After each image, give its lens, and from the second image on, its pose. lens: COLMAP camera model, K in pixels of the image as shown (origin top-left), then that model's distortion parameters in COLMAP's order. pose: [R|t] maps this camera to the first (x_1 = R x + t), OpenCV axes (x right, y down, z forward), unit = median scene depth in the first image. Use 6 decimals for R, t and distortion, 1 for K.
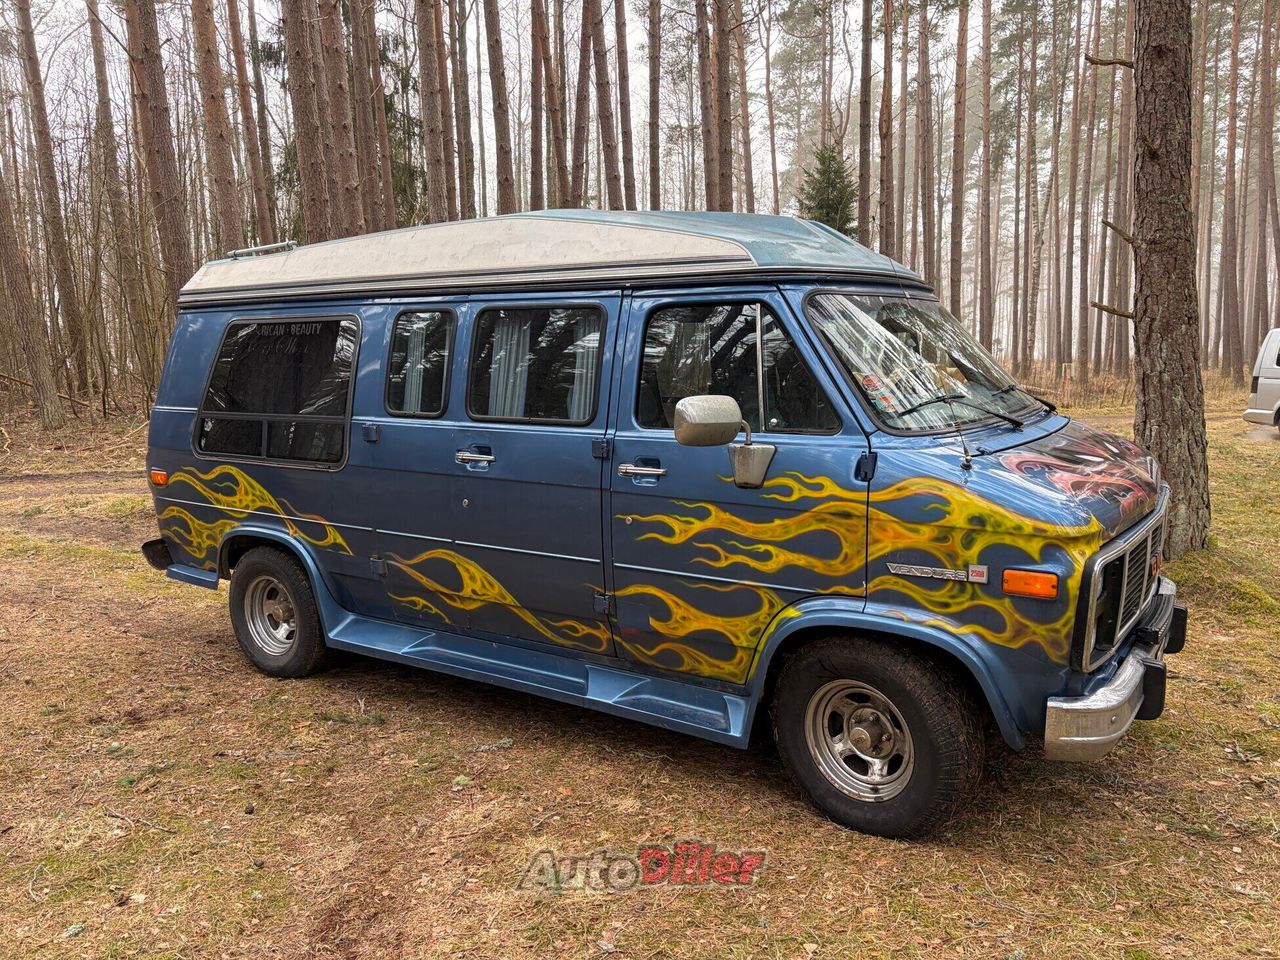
lens RADIAL K [[981.0, 0, 643.9], [0, 981.0, 486.1], [0, 0, 1]] dist [0.029138, -0.014846]
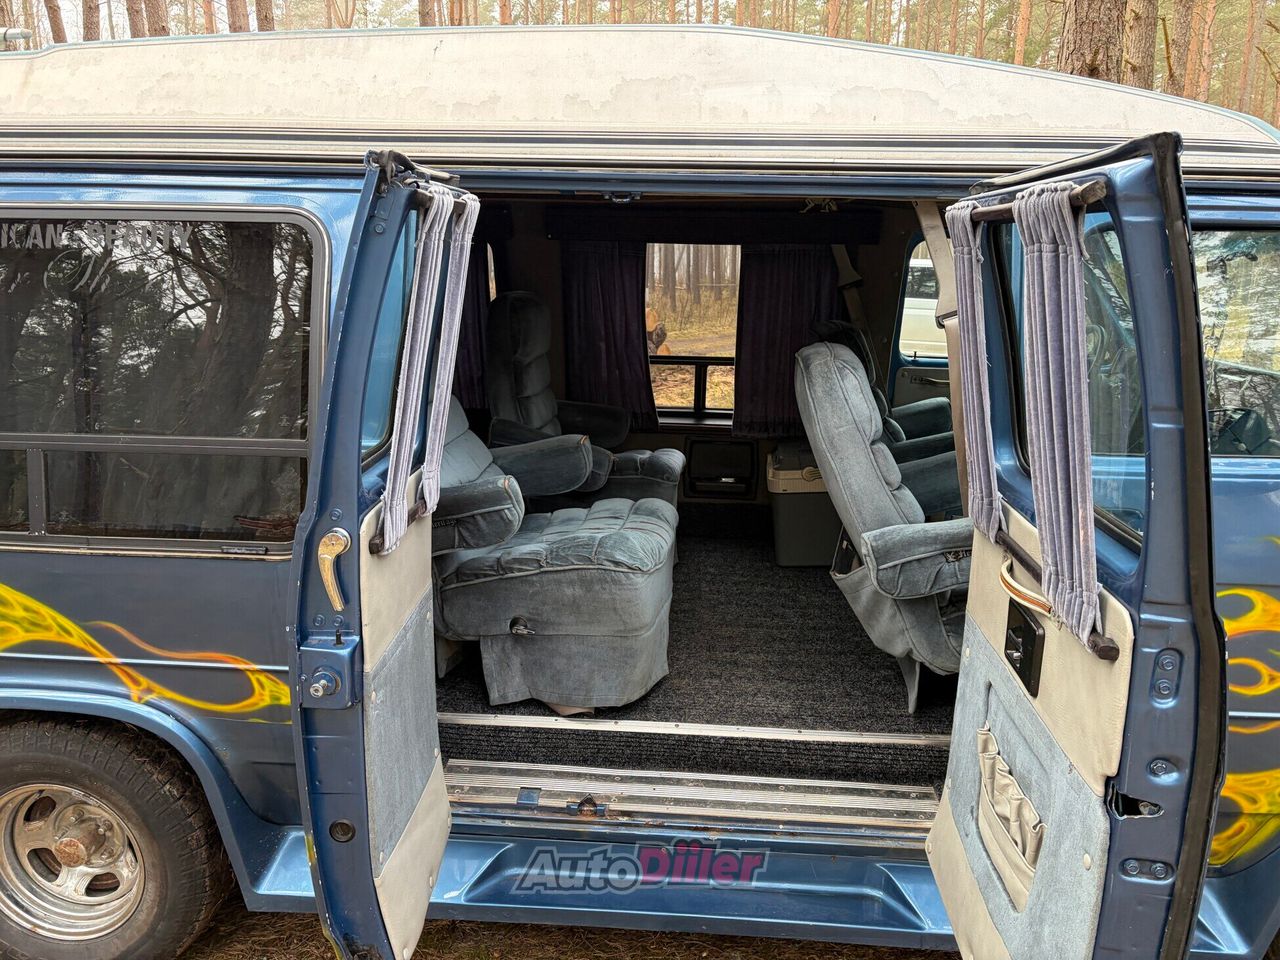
lens RADIAL K [[981.0, 0, 643.9], [0, 981.0, 486.1], [0, 0, 1]] dist [0.029138, -0.014846]
pose [[0.871044, -0.090083, 0.482875, -0.419864], [0.047182, 0.993838, 0.100295, -0.095028], [-0.488934, -0.064578, 0.869927, 0.565900]]
